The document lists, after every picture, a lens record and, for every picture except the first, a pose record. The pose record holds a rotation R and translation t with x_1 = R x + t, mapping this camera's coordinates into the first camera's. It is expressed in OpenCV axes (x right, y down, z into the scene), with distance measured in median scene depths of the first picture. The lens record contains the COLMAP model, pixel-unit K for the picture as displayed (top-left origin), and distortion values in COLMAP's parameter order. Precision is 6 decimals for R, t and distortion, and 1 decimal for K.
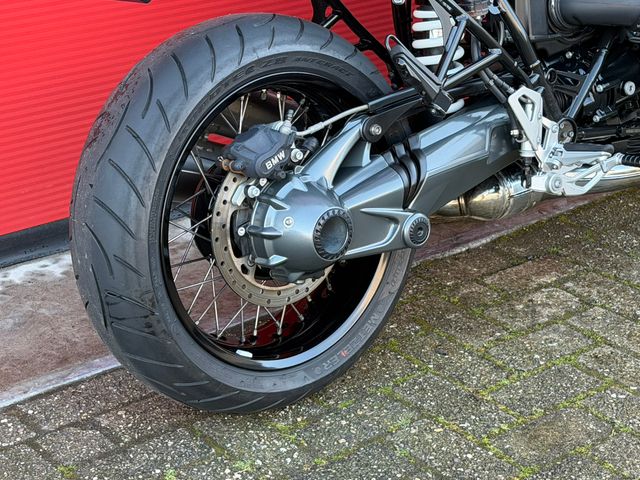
lens RADIAL K [[1428.2, 0, 322.2], [0, 1428.2, 257.2], [0, 0, 1]] dist [0.124777, 0.041686]
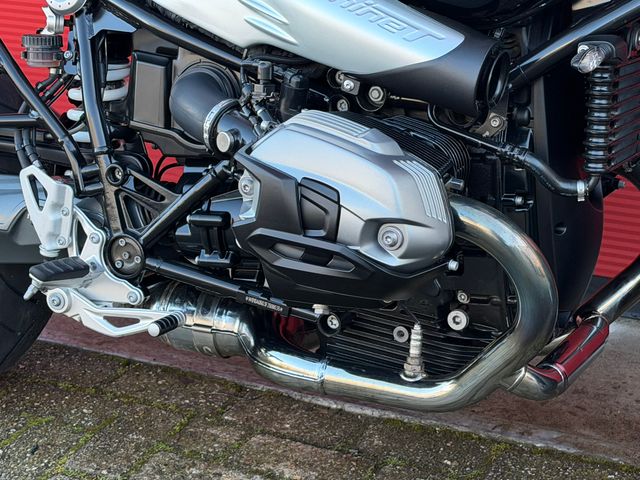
lens RADIAL K [[1428.2, 0, 322.2], [0, 1428.2, 257.2], [0, 0, 1]] dist [0.124777, 0.041686]
pose [[0.401719, 0.332986, -0.853078, 0.877301], [-0.342444, 0.918589, 0.197298, -0.276045], [0.849326, 0.212873, 0.483043, 0.738020]]
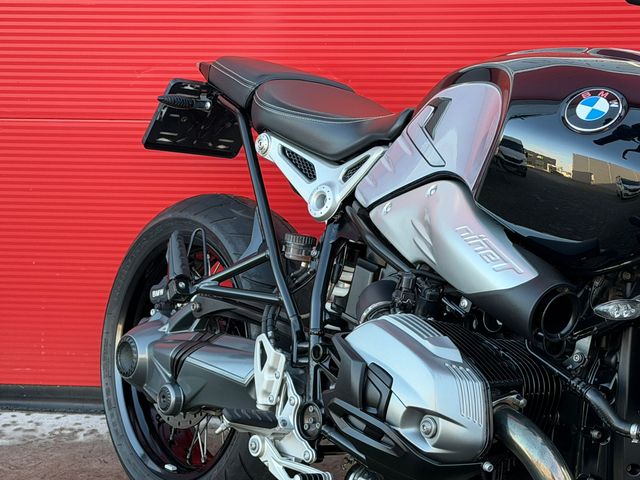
lens RADIAL K [[1428.2, 0, 322.2], [0, 1428.2, 257.2], [0, 0, 1]] dist [0.124777, 0.041686]
pose [[-0.077333, 0.196370, -0.977476, 1.056596], [-0.437210, 0.874436, 0.210259, -0.377657], [0.896028, 0.443622, 0.018233, 0.964806]]
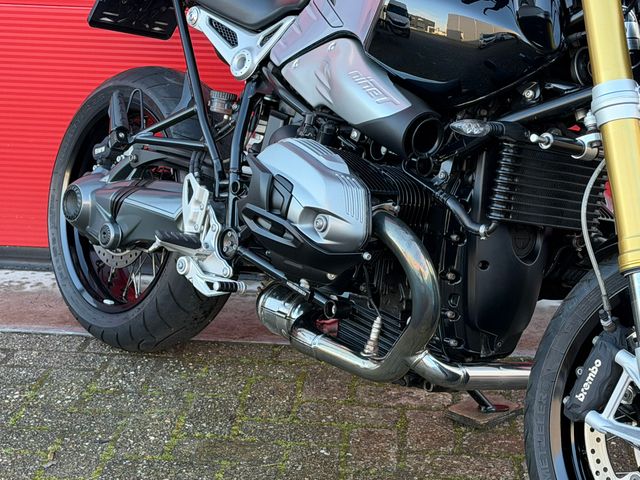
lens RADIAL K [[1428.2, 0, 322.2], [0, 1428.2, 257.2], [0, 0, 1]] dist [0.124777, 0.041686]
pose [[-0.035296, 0.225057, -0.973706, 1.252881], [-0.465631, 0.858394, 0.215283, -0.350609], [0.884275, 0.460986, 0.074496, 1.008242]]
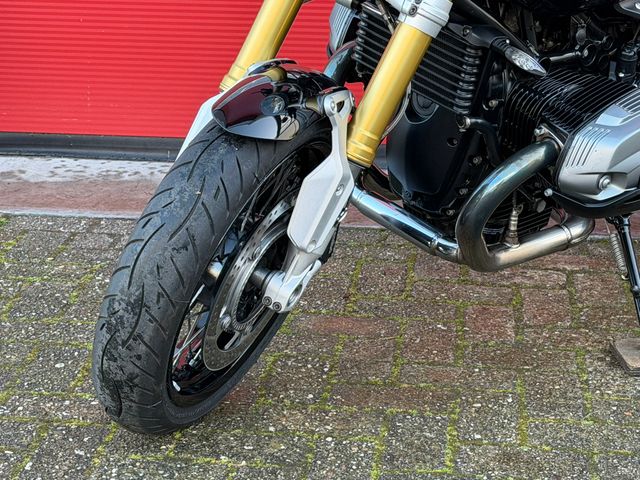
lens RADIAL K [[1581.6, 0, 321.9], [0, 1581.6, 238.9], [0, 0, 1]] dist [0.154953, -0.209174]
pose [[-0.072615, 0.260791, -0.962660, 1.378138], [-0.449111, 0.853263, 0.265032, -0.324372], [0.890520, 0.451586, 0.055165, 0.981026]]
